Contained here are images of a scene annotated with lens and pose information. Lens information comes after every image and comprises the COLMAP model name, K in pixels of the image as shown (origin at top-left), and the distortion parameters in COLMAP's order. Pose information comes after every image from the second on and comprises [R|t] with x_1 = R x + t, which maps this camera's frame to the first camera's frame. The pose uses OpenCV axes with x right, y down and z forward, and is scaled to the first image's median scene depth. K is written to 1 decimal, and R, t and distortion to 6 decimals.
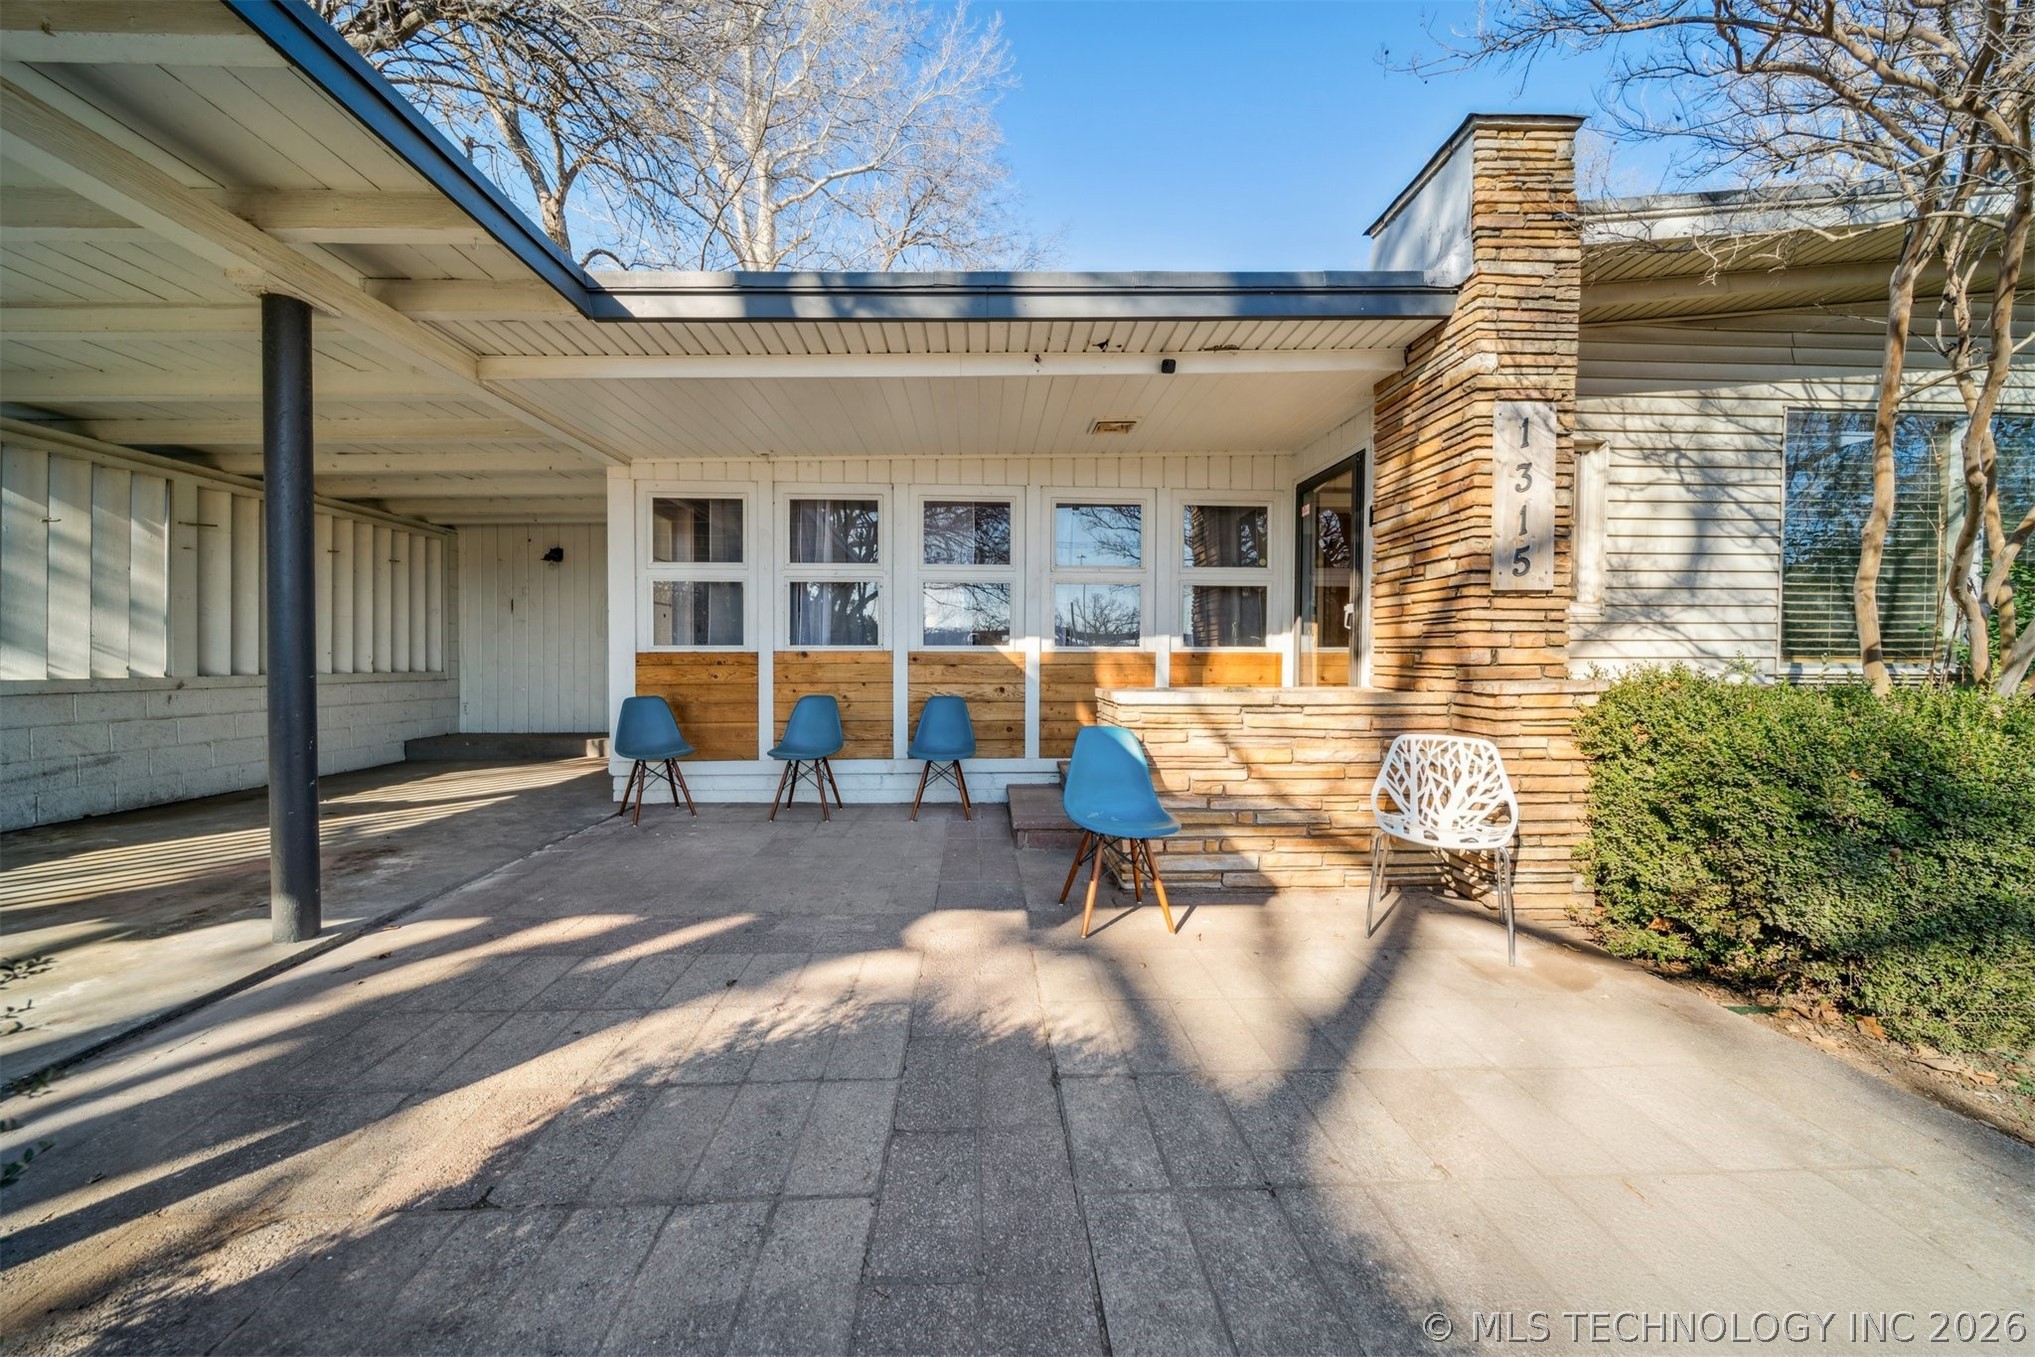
lens RADIAL K [[722.4, 0, 1011.0], [0, 722.4, 675.9], [0, 0, 1]] dist [0.001412, -0.000017]
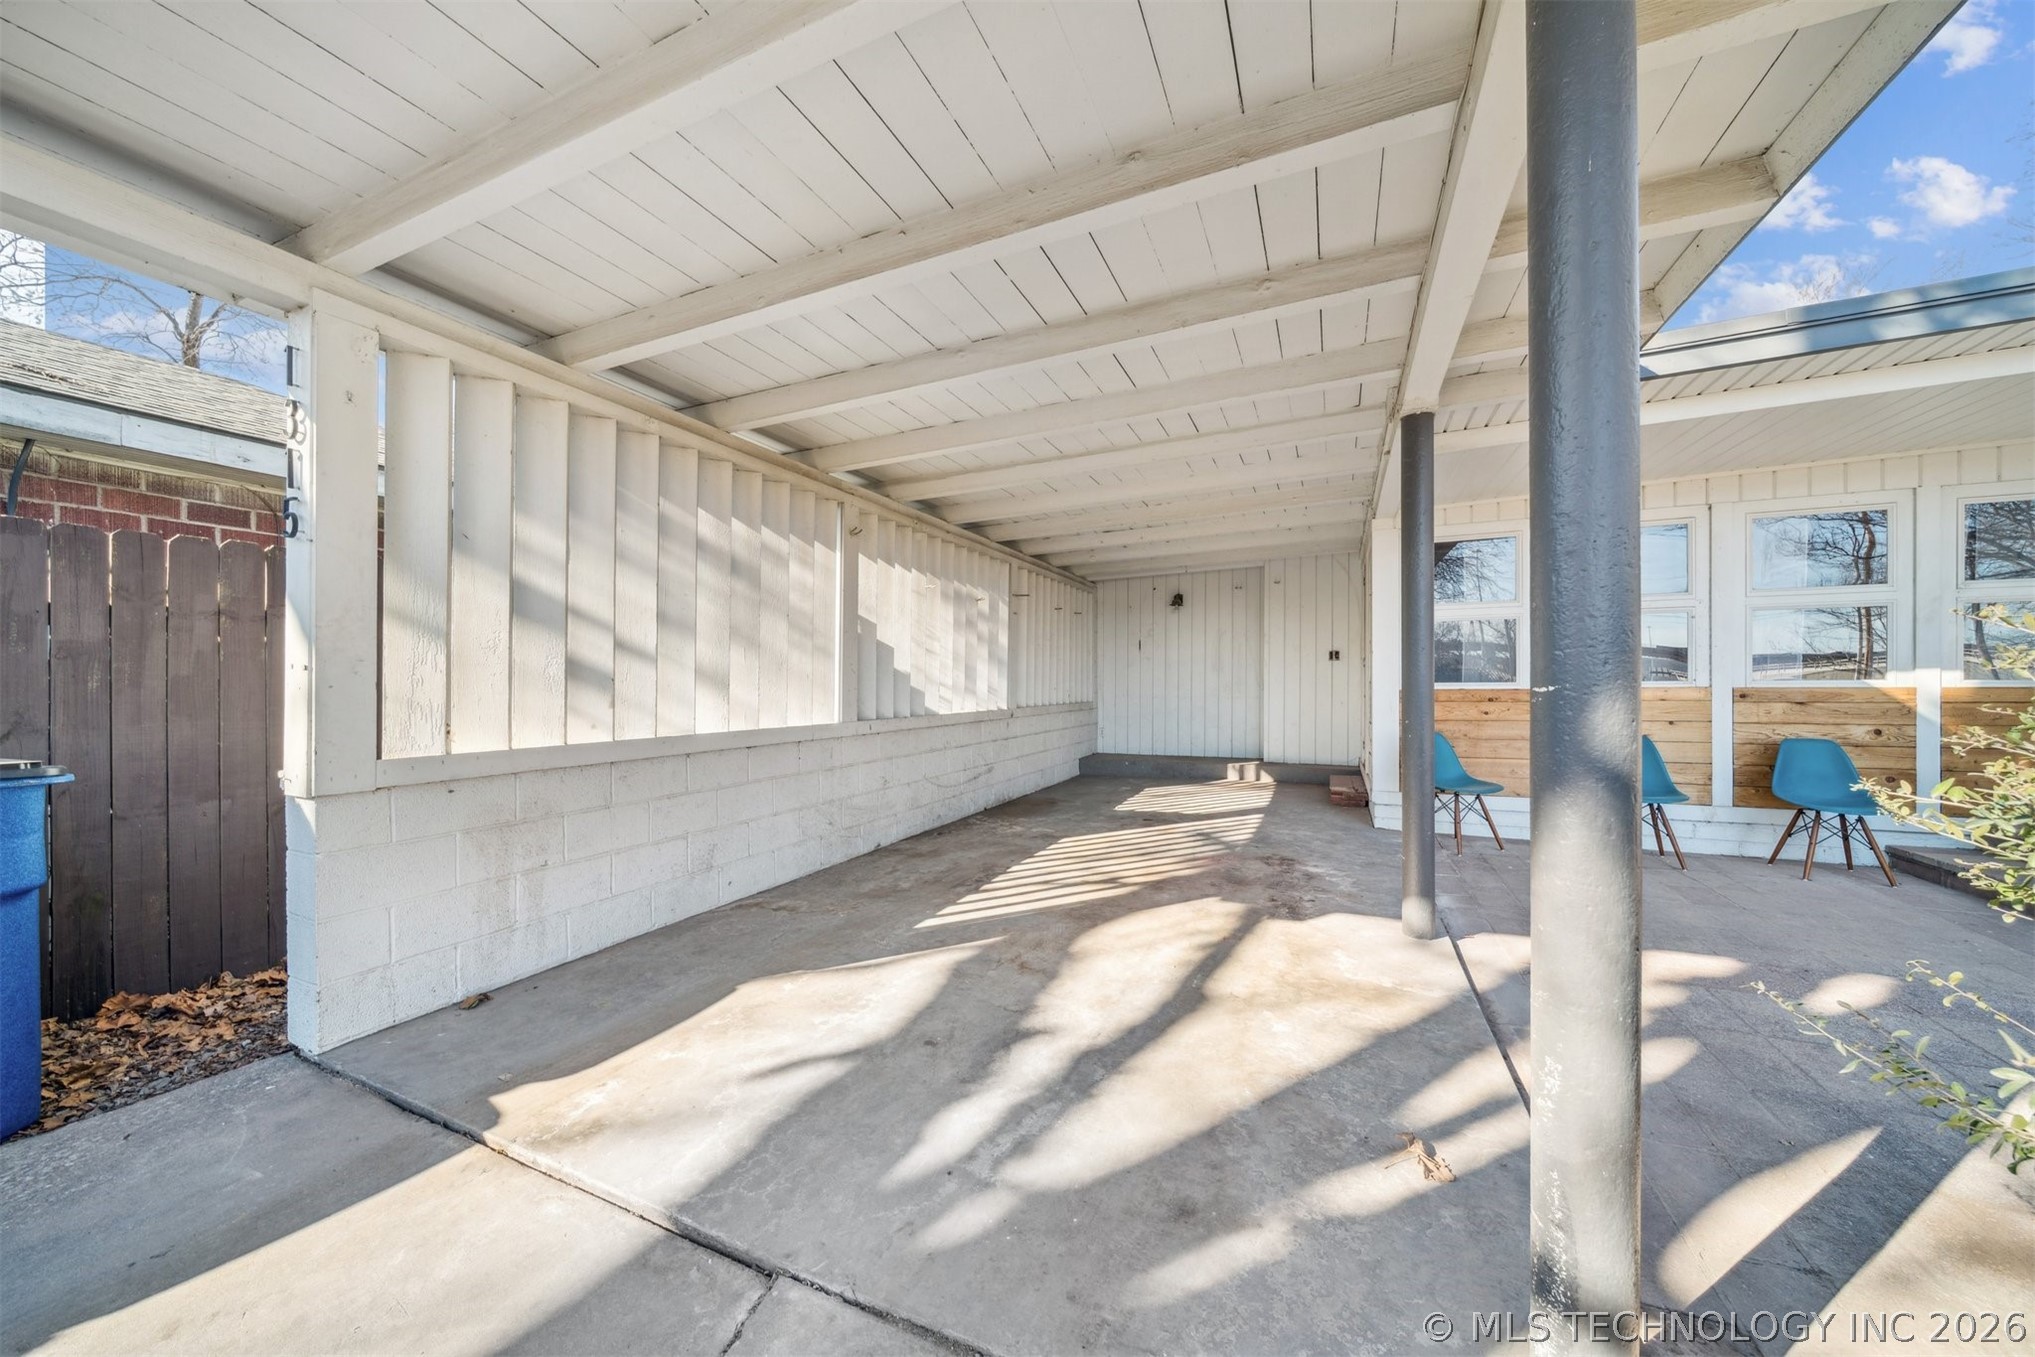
lens RADIAL K [[717.9, 0, 1015.2], [0, 717.9, 691.8], [0, 0, 1]] dist [-0.001676, -0.000322]
pose [[0.892689, -0.002798, -0.450664, -0.544739], [0.000252, 0.999984, -0.005710, -0.023638], [0.450672, 0.004983, 0.892676, -0.201821]]
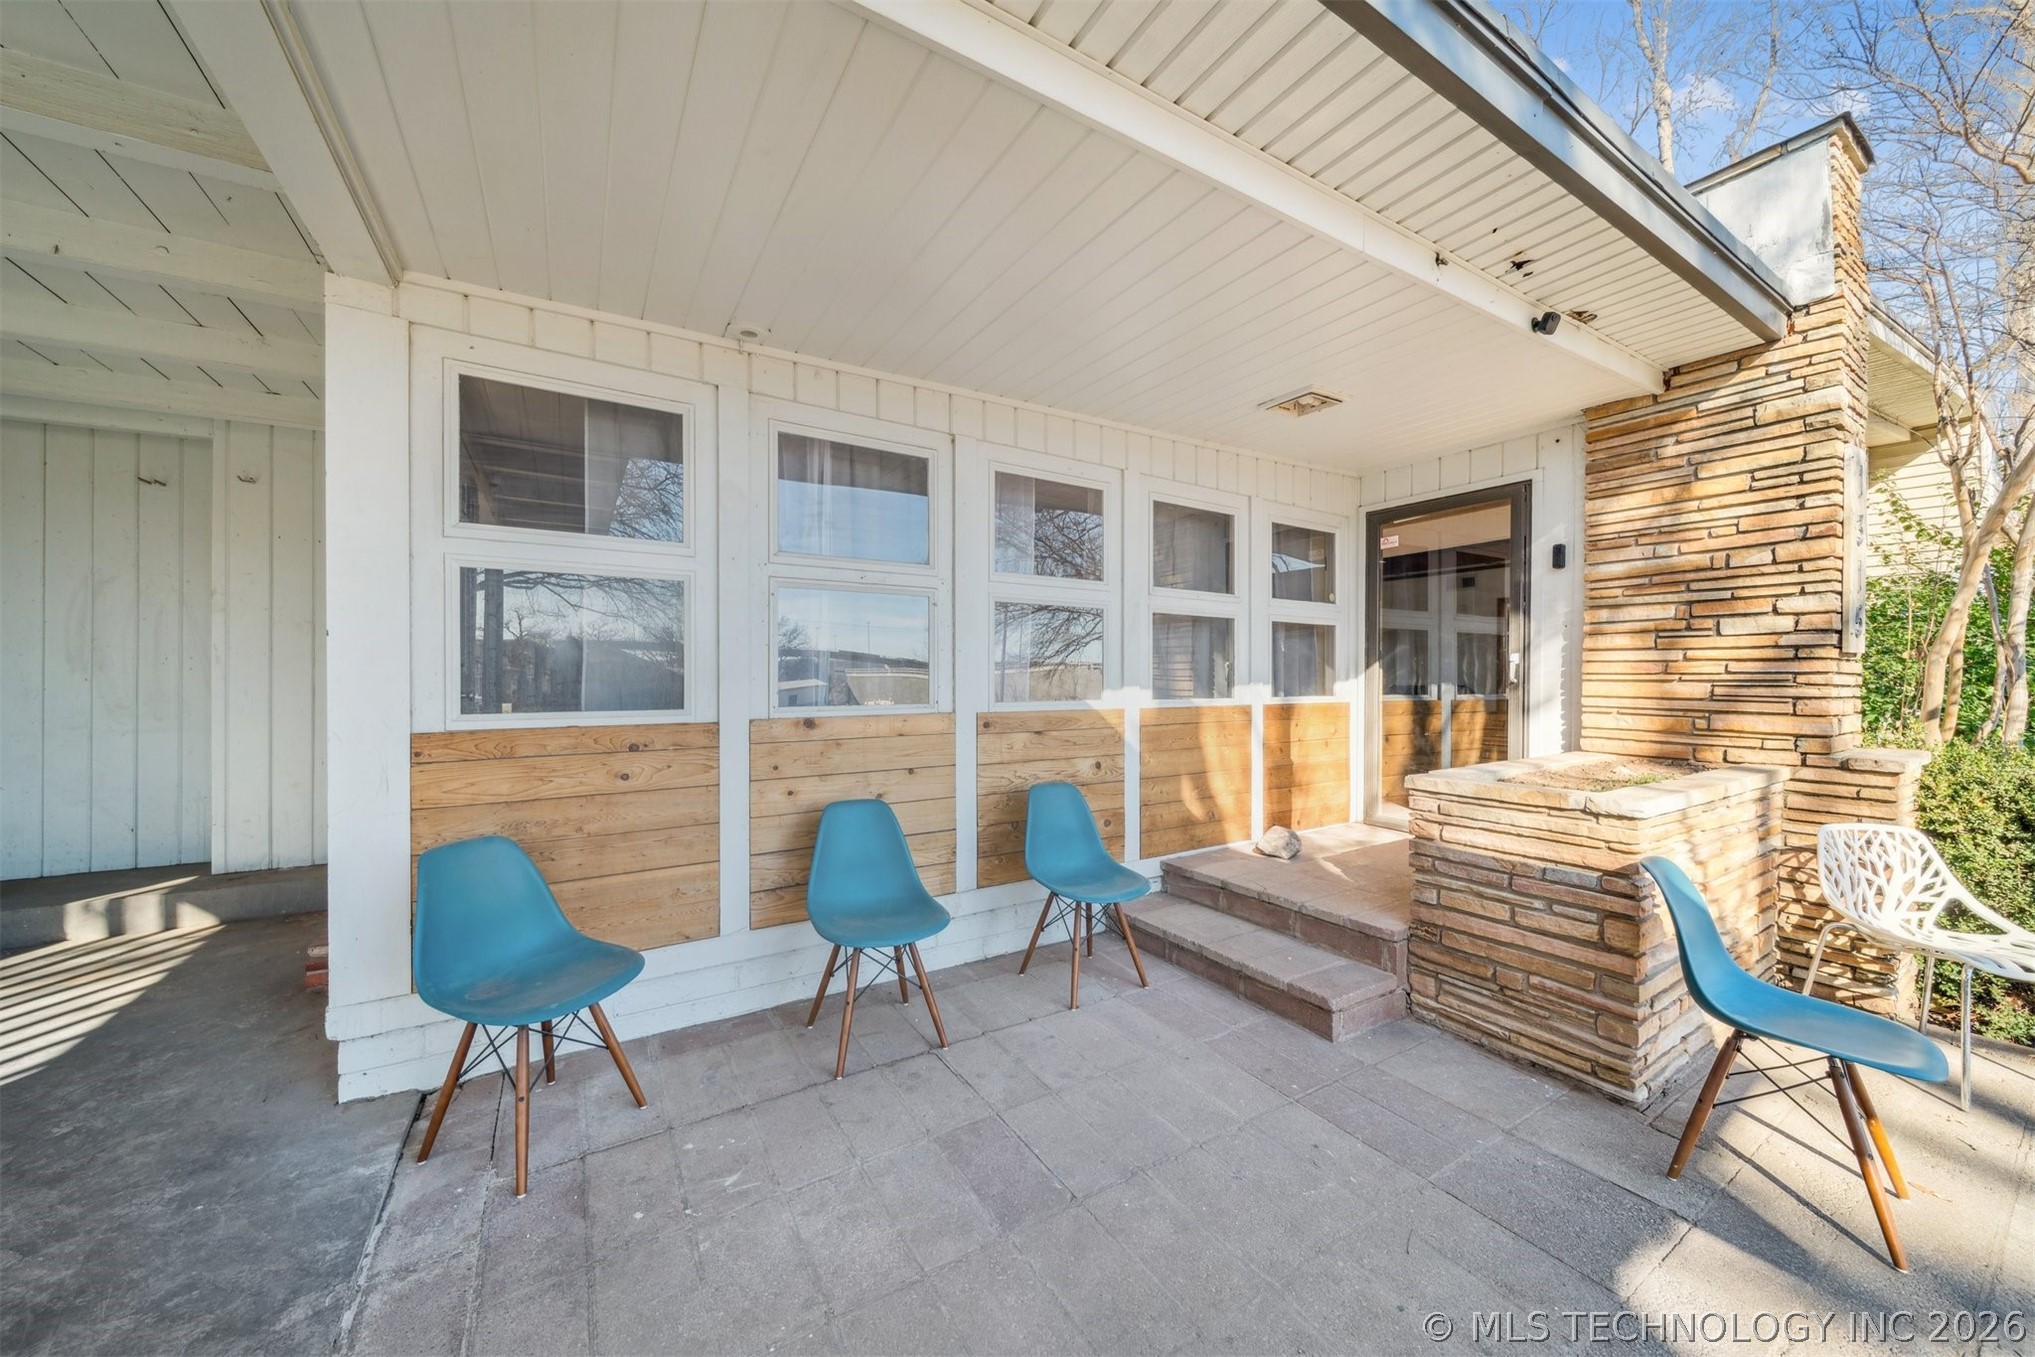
lens RADIAL K [[711.5, 0, 1015.8], [0, 711.5, 682.2], [0, 0, 1]] dist [-0.003080, -0.000293]
pose [[0.870959, -0.004760, 0.491332, -0.413433], [0.011738, 0.999869, -0.011121, -0.052897], [-0.491215, 0.015453, 0.870901, 0.466323]]
